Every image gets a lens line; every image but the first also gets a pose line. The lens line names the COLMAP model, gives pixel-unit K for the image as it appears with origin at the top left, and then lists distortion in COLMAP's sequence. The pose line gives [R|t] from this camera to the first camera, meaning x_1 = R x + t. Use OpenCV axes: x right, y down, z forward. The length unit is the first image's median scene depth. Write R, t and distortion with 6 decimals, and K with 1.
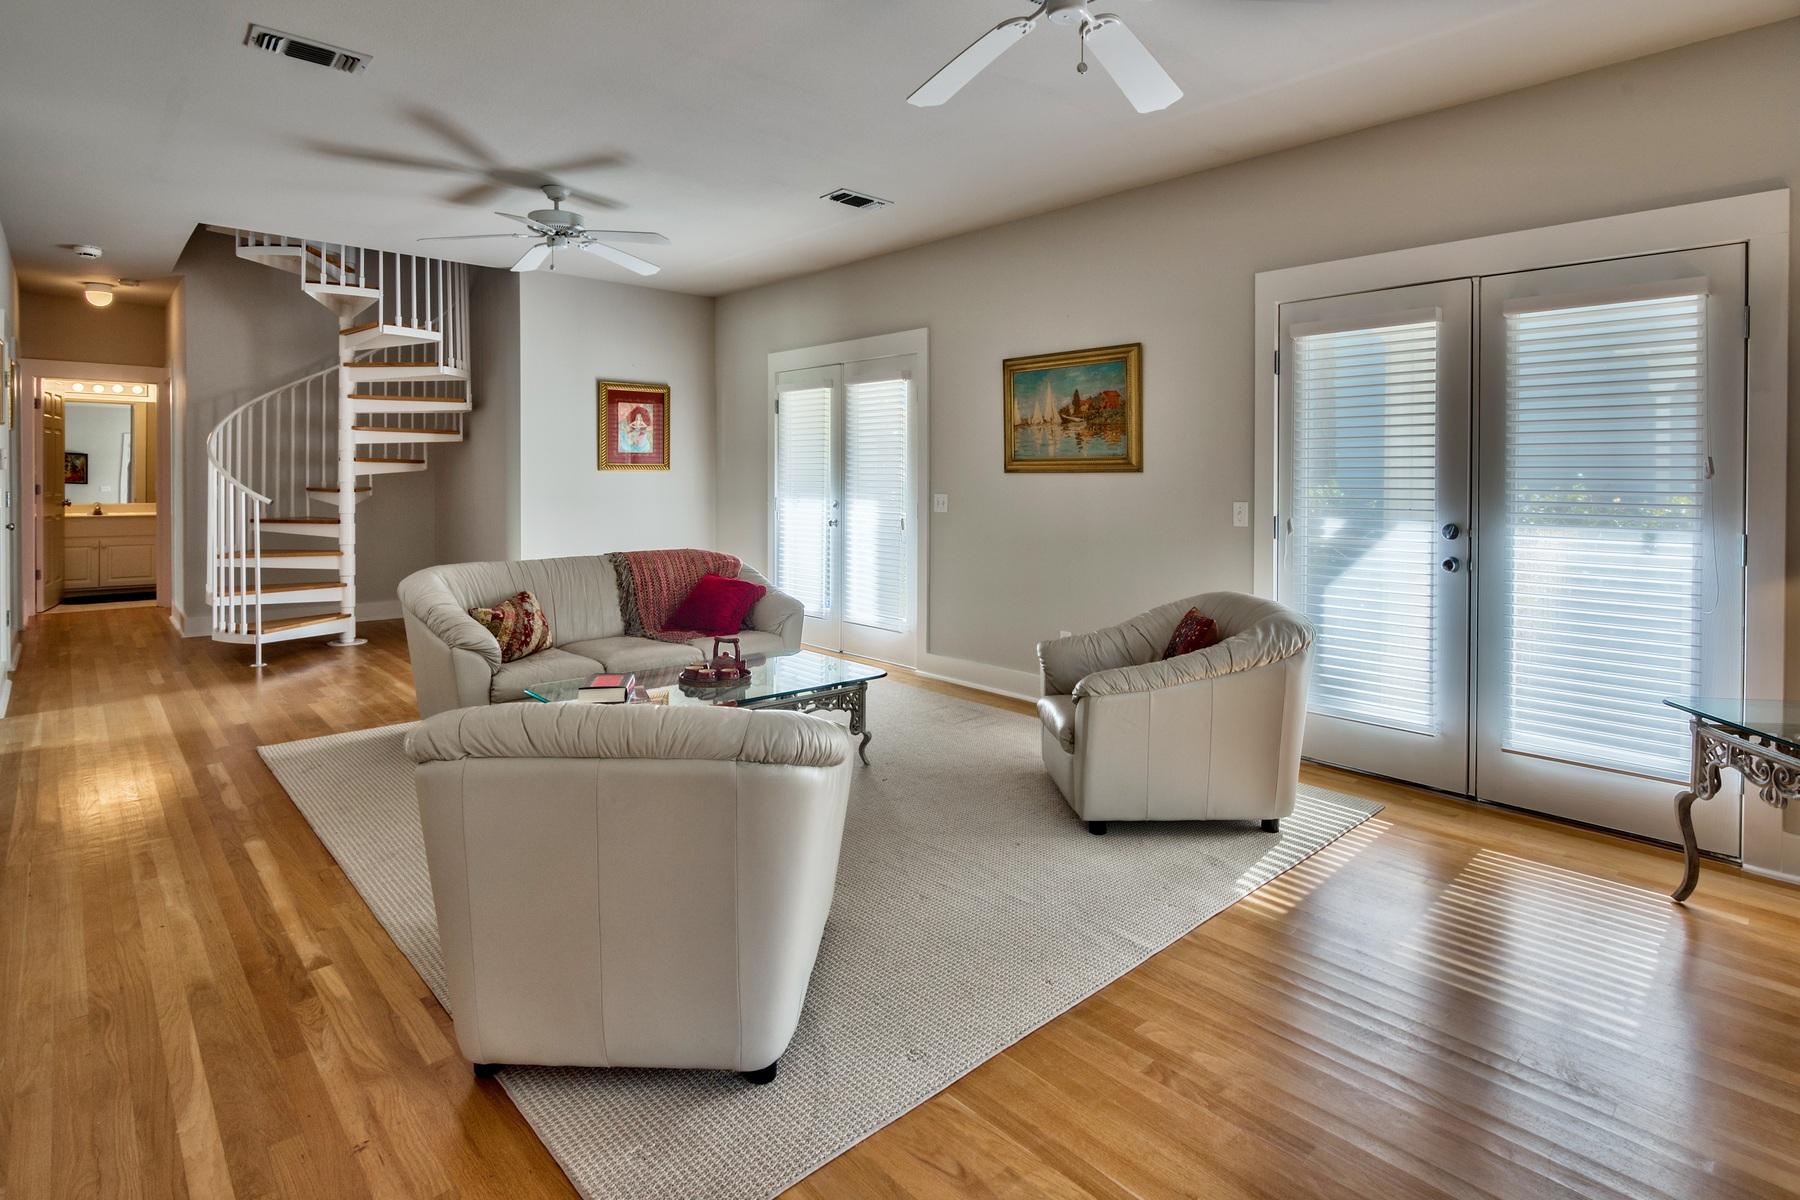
lens RADIAL K [[913.6, 0, 900.4], [0, 913.6, 481.4], [0, 0, 1]] dist [-0.001961, -0.000458]
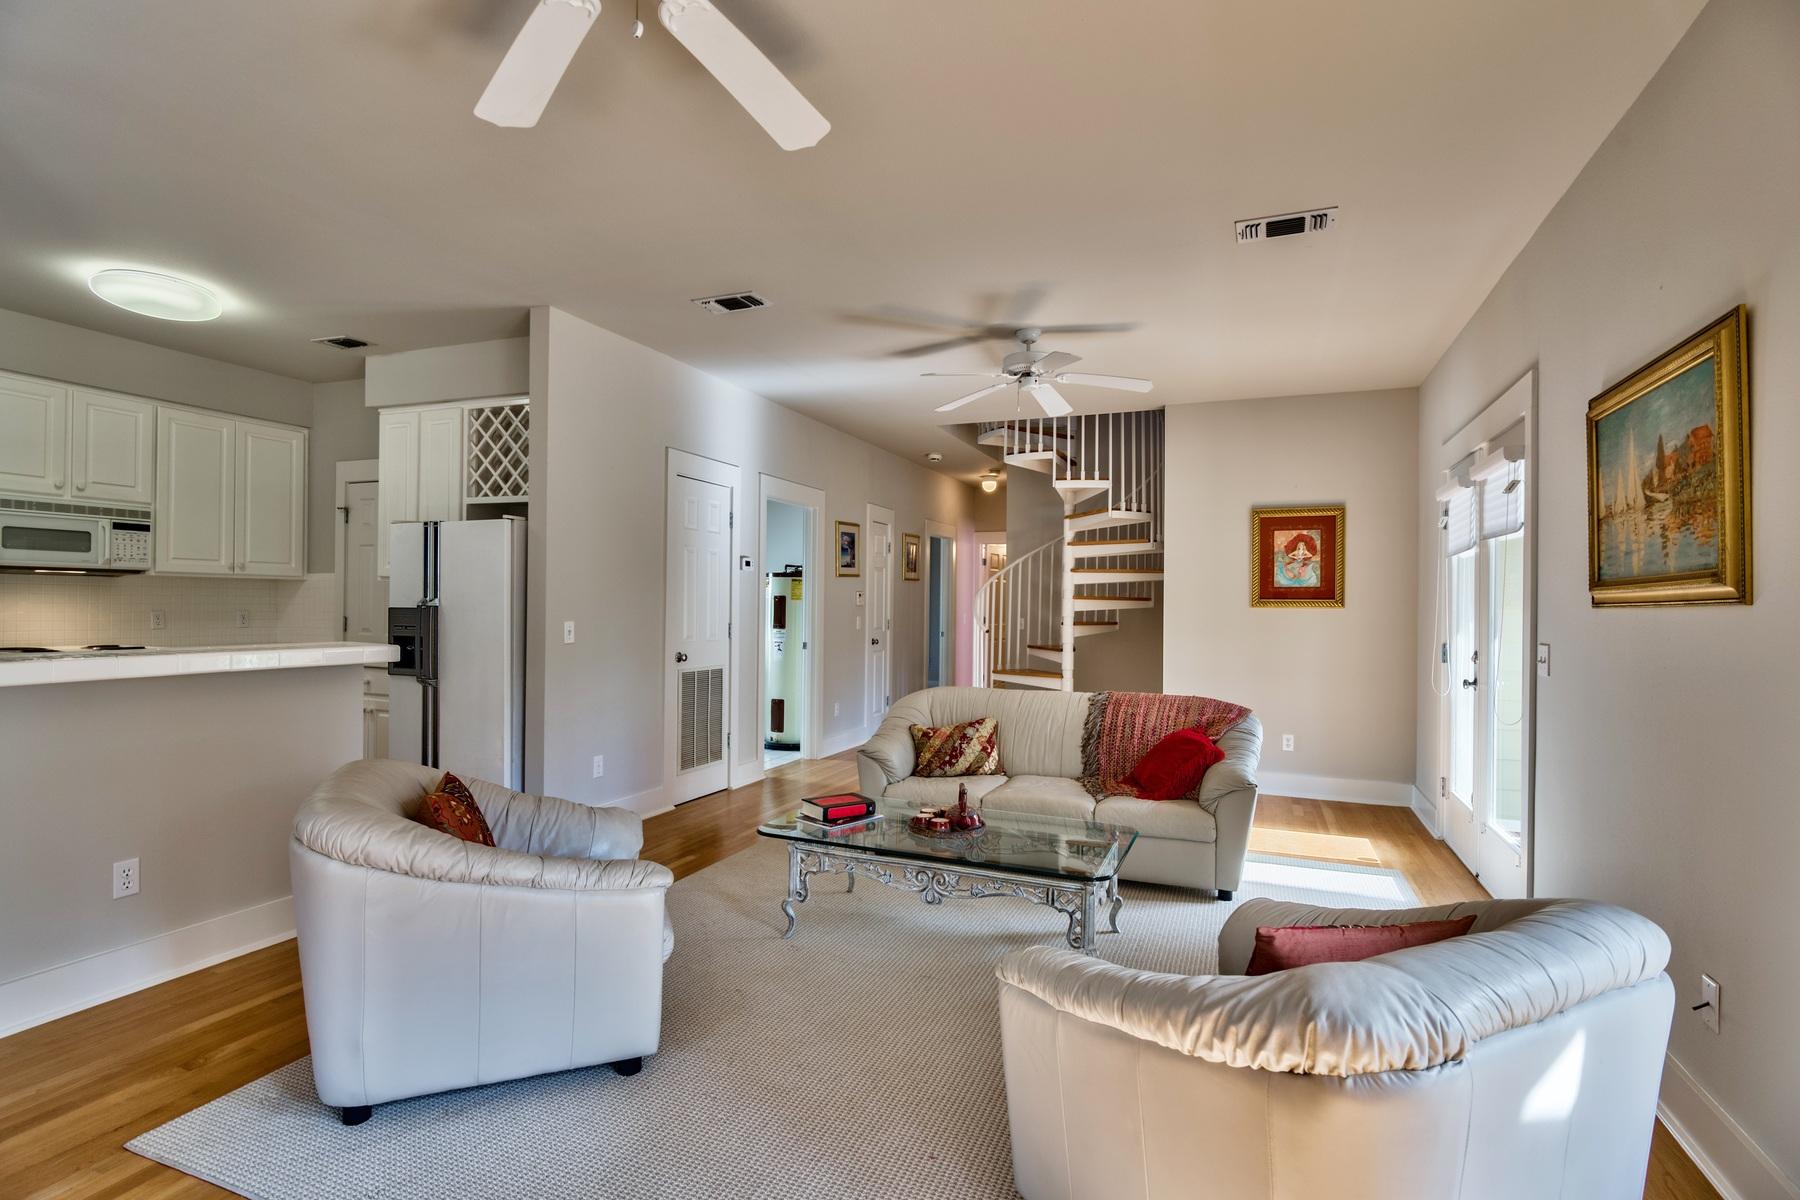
lens RADIAL K [[871.3, 0, 900.0], [0, 871.3, 600.0], [0, 0, 1]] dist [-0.000427, -0.000103]
pose [[0.429060, -0.007218, -0.903247, 0.331294], [-0.016068, 0.999749, -0.015622, 0.000355], [0.903133, 0.021216, 0.428836, 0.333465]]
